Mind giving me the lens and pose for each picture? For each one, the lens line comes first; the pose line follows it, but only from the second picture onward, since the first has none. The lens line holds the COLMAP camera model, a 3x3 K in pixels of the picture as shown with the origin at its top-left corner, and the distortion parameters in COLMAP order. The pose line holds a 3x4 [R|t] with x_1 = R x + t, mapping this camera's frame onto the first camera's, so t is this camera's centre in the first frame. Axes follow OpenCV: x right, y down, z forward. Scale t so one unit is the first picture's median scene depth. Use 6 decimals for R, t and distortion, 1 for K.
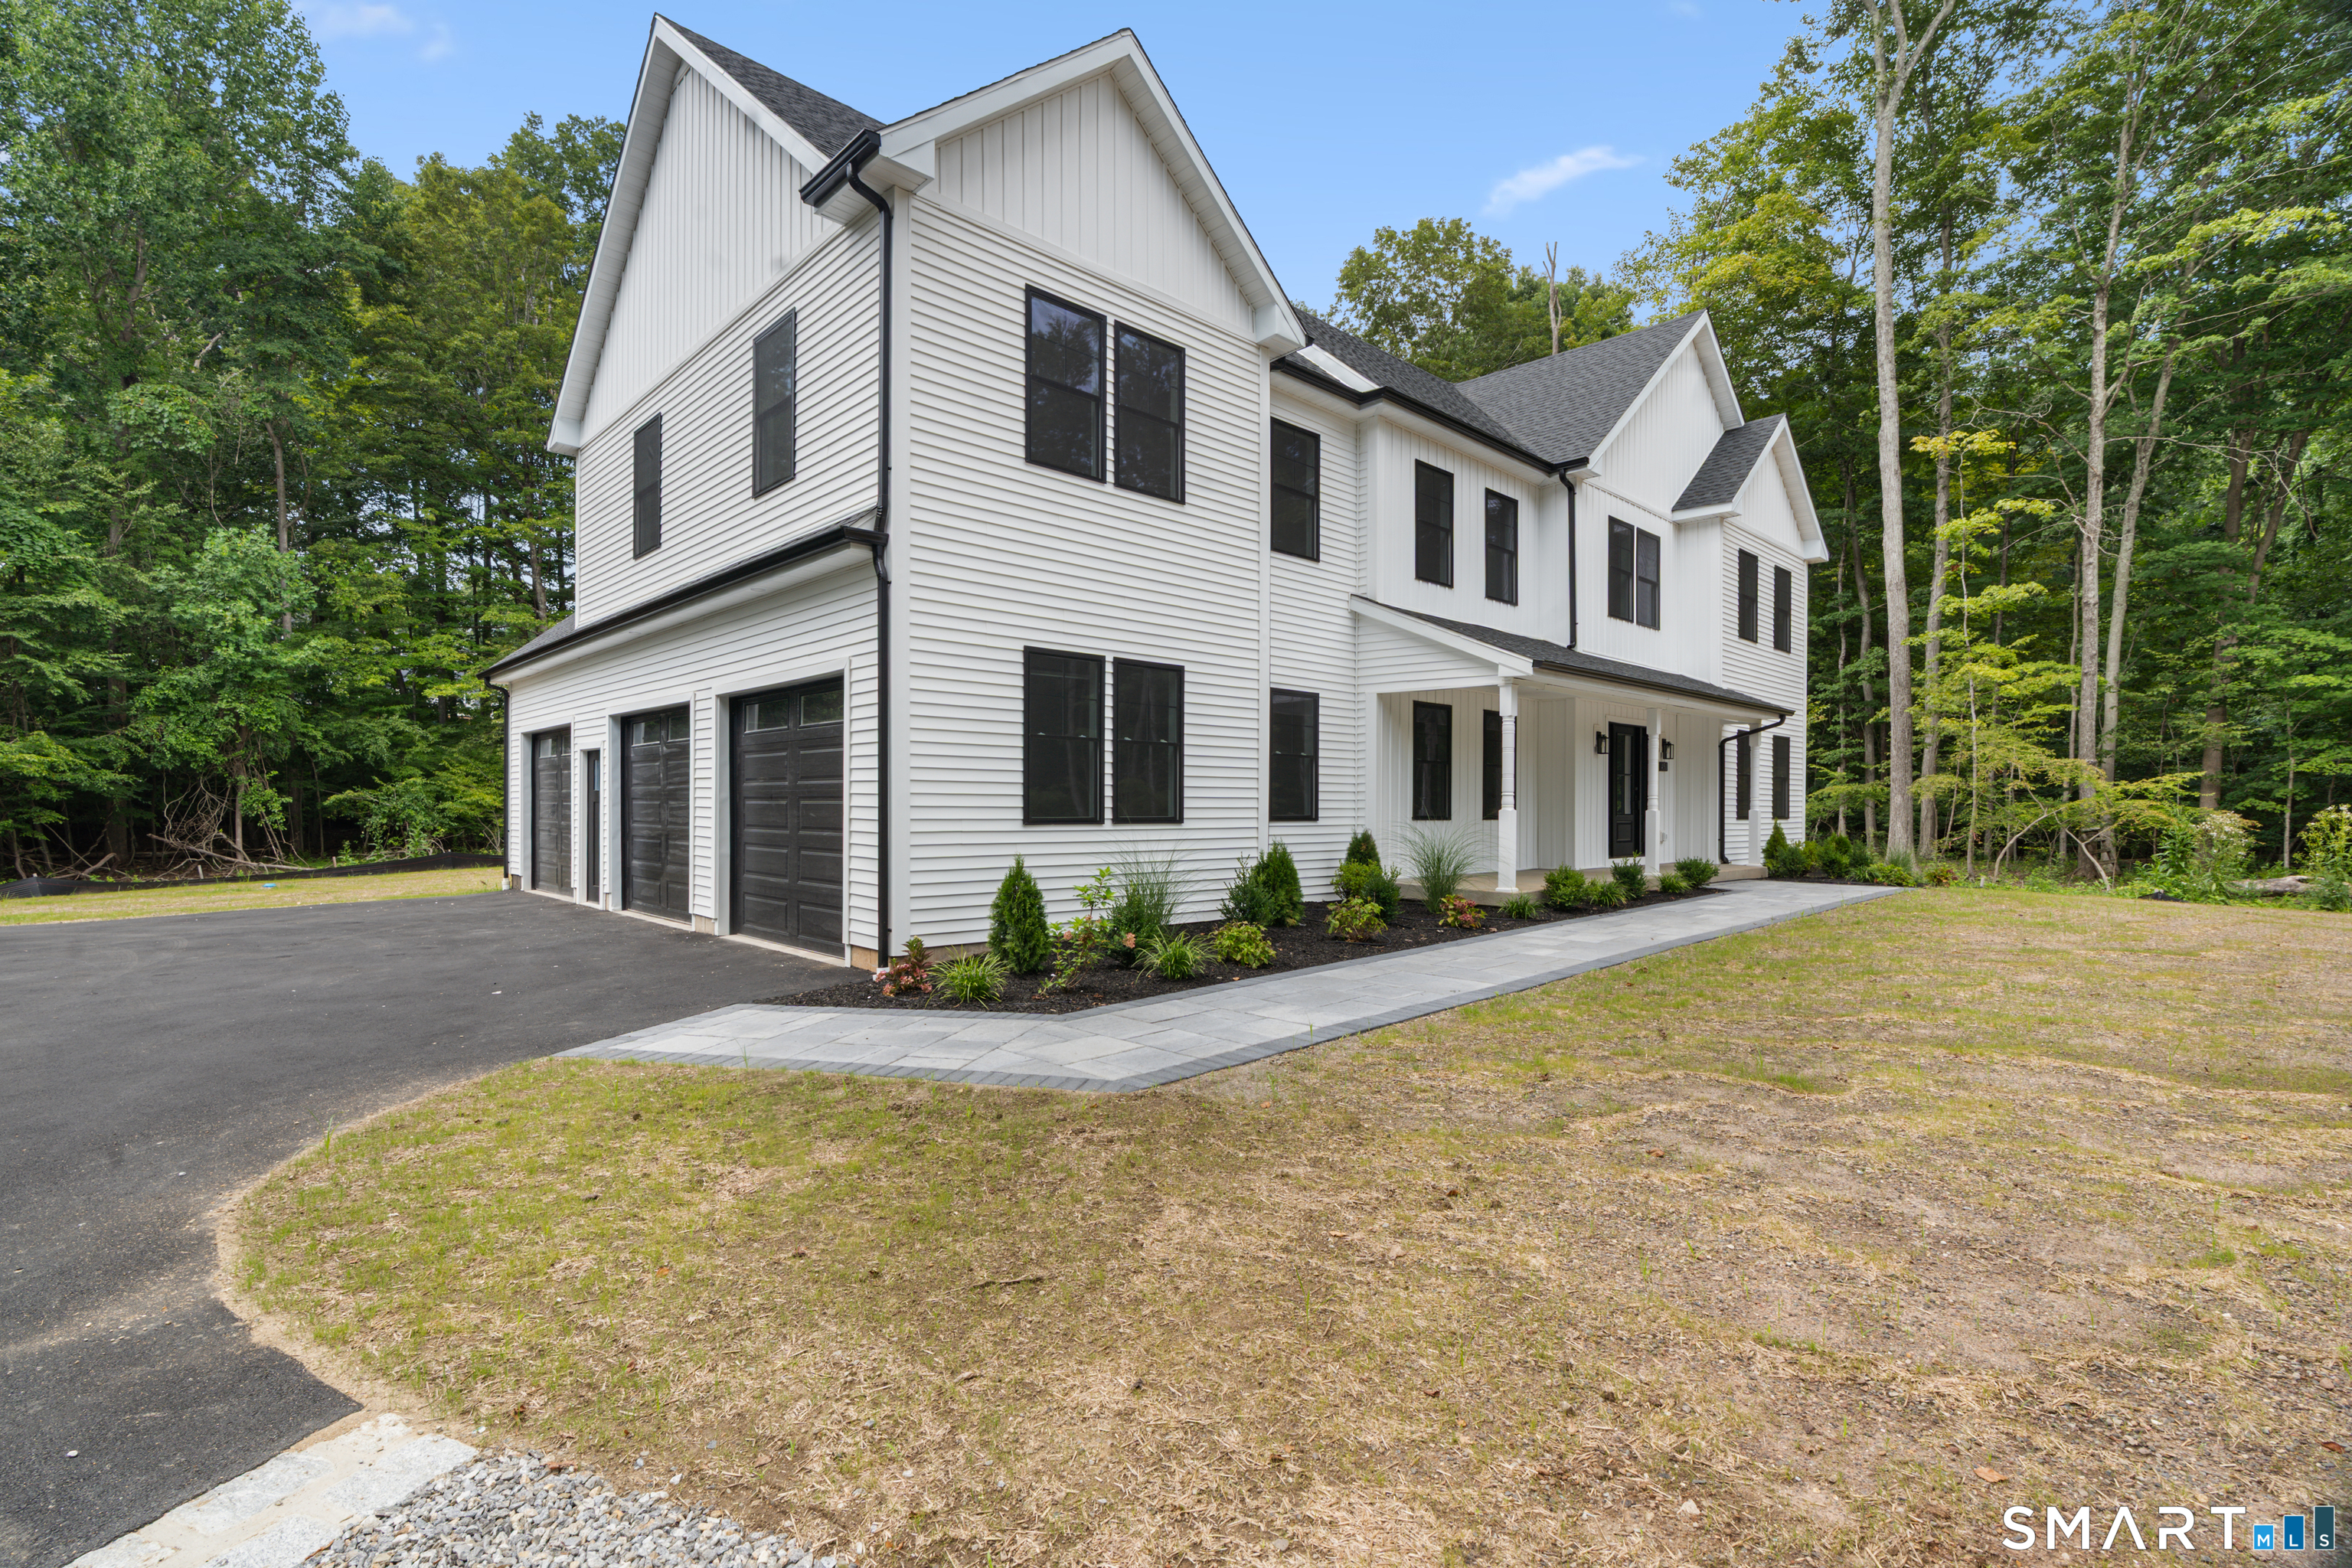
lens RADIAL K [[1073.4, 0, 1173.0], [0, 1073.4, 811.1], [0, 0, 1]] dist [0.000159, -0.000142]
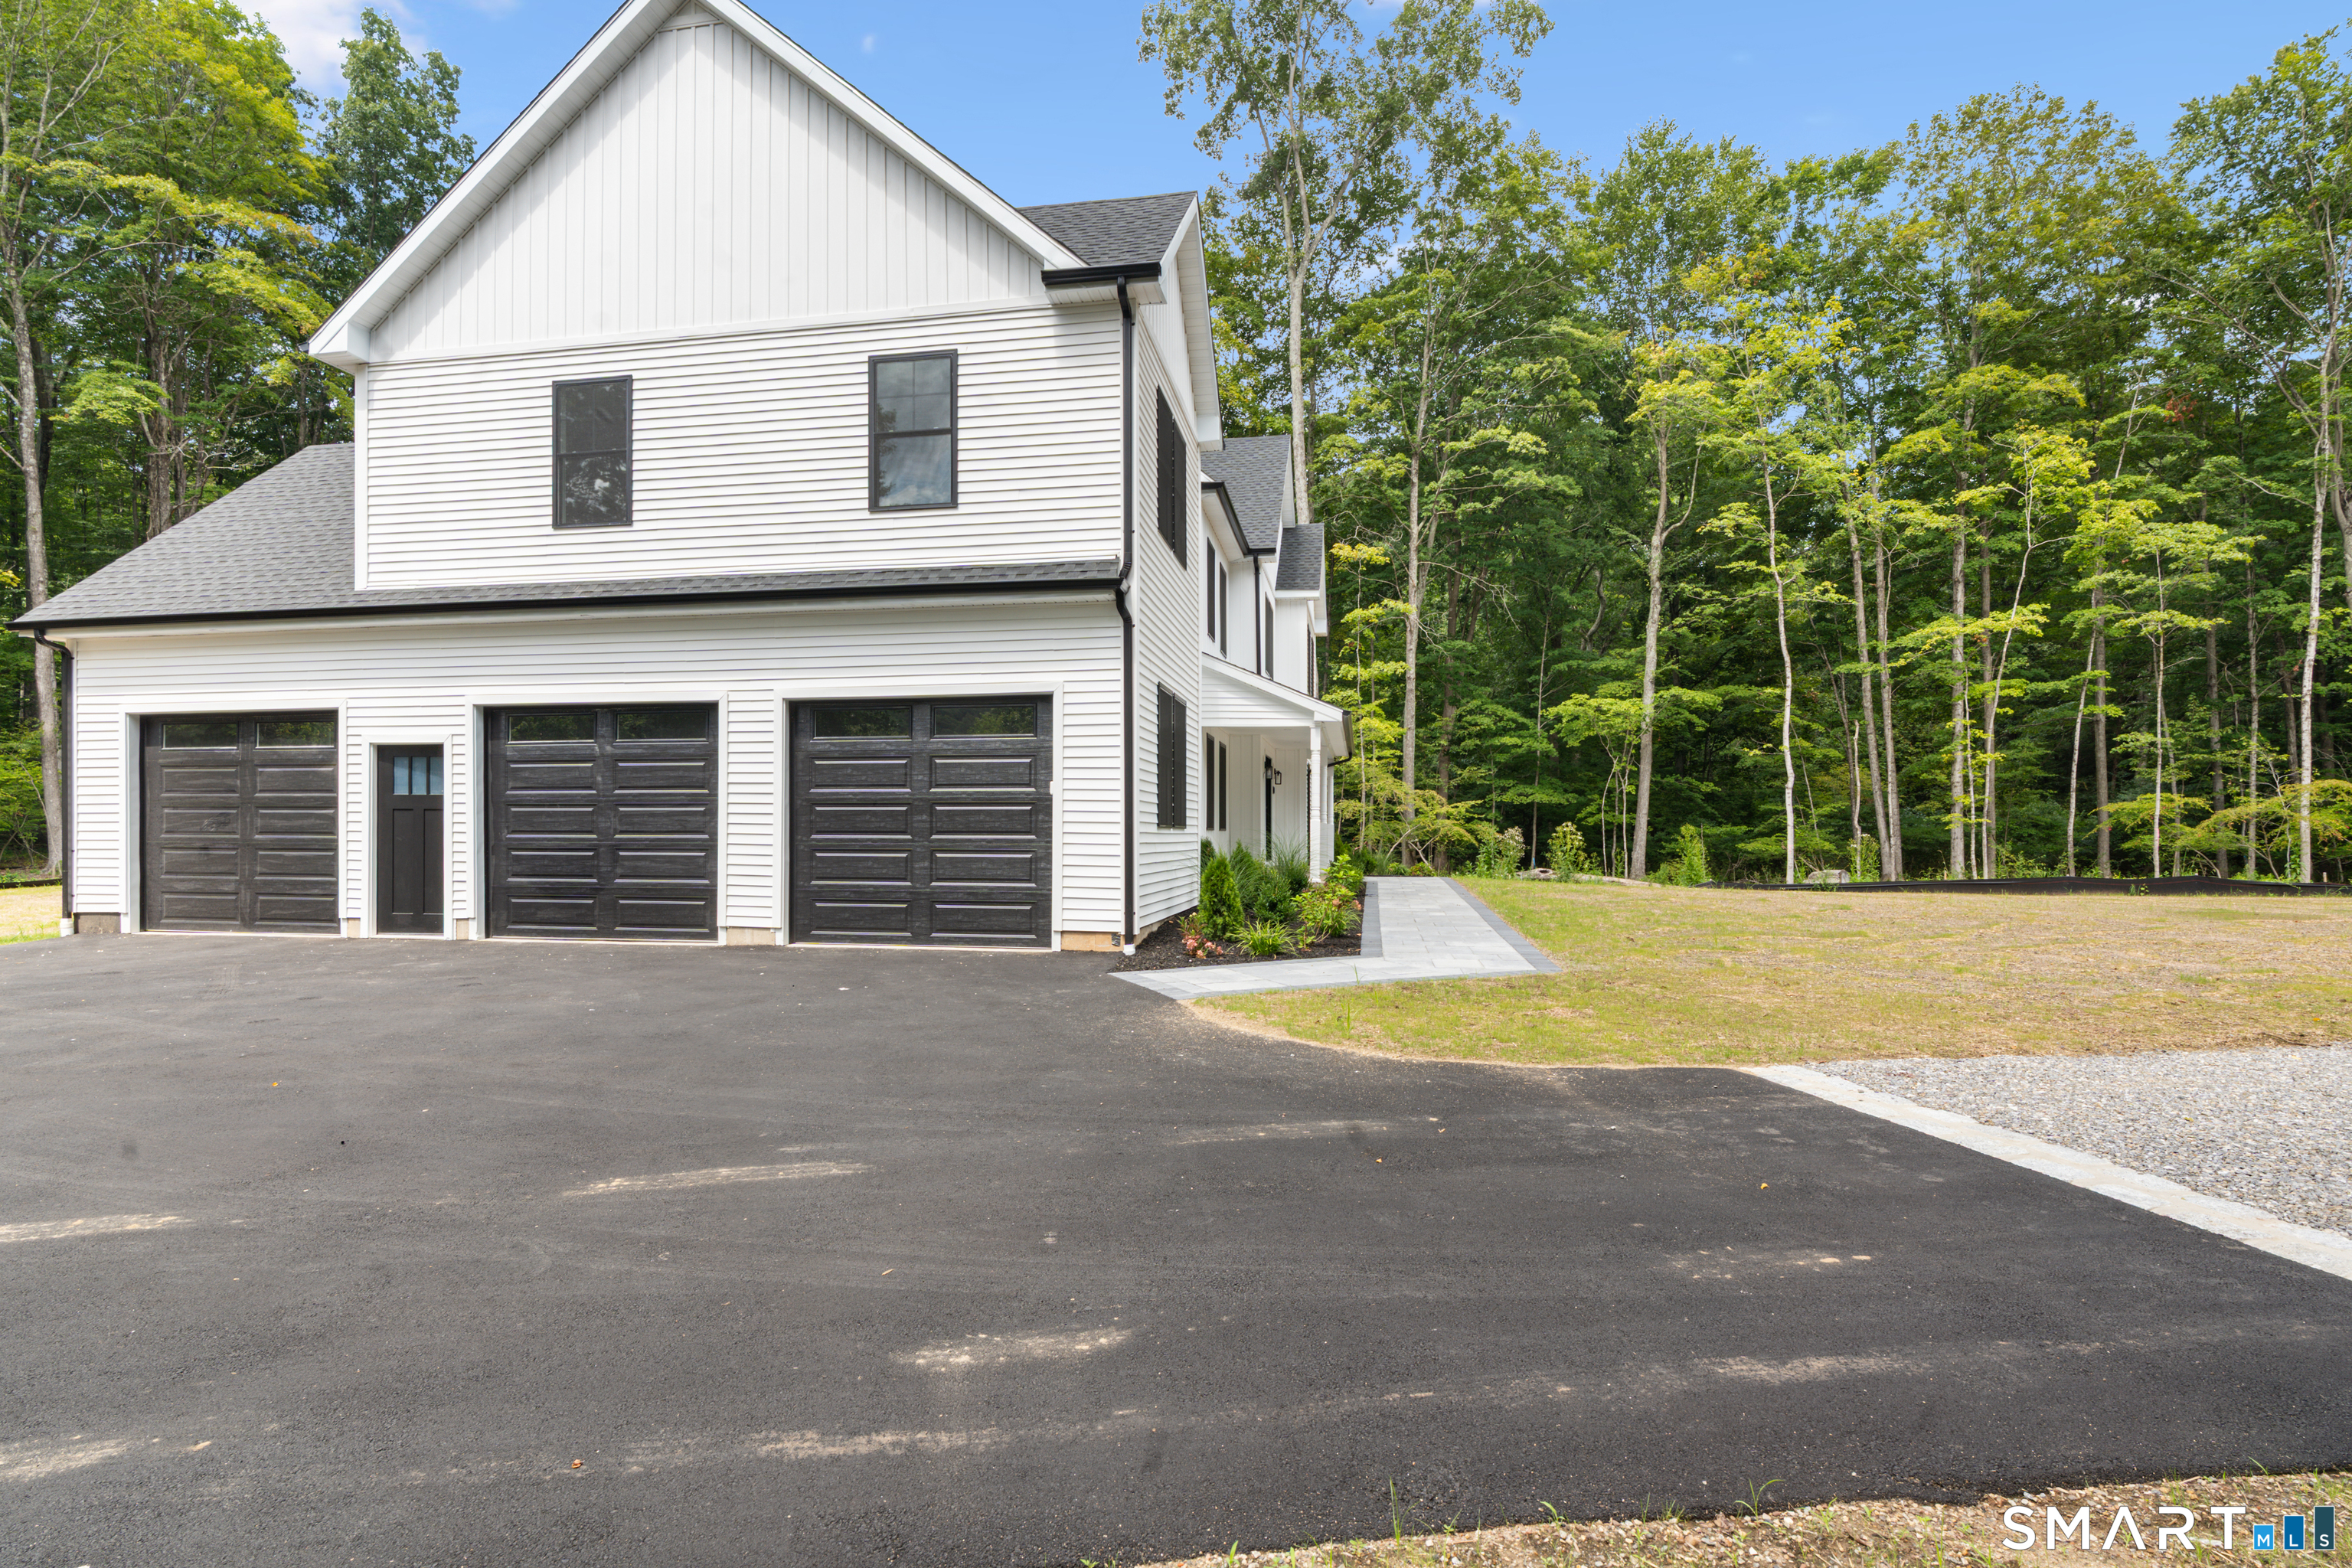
lens RADIAL K [[1153.2, 0, 1175.4], [0, 1153.2, 828.5], [0, 0, 1]] dist [0.000463, 0.000112]
pose [[0.803900, -0.000786, 0.594764, -0.520632], [0.003170, 0.999991, -0.002964, 0.009202], [-0.594756, 0.004268, 0.803895, -0.035641]]
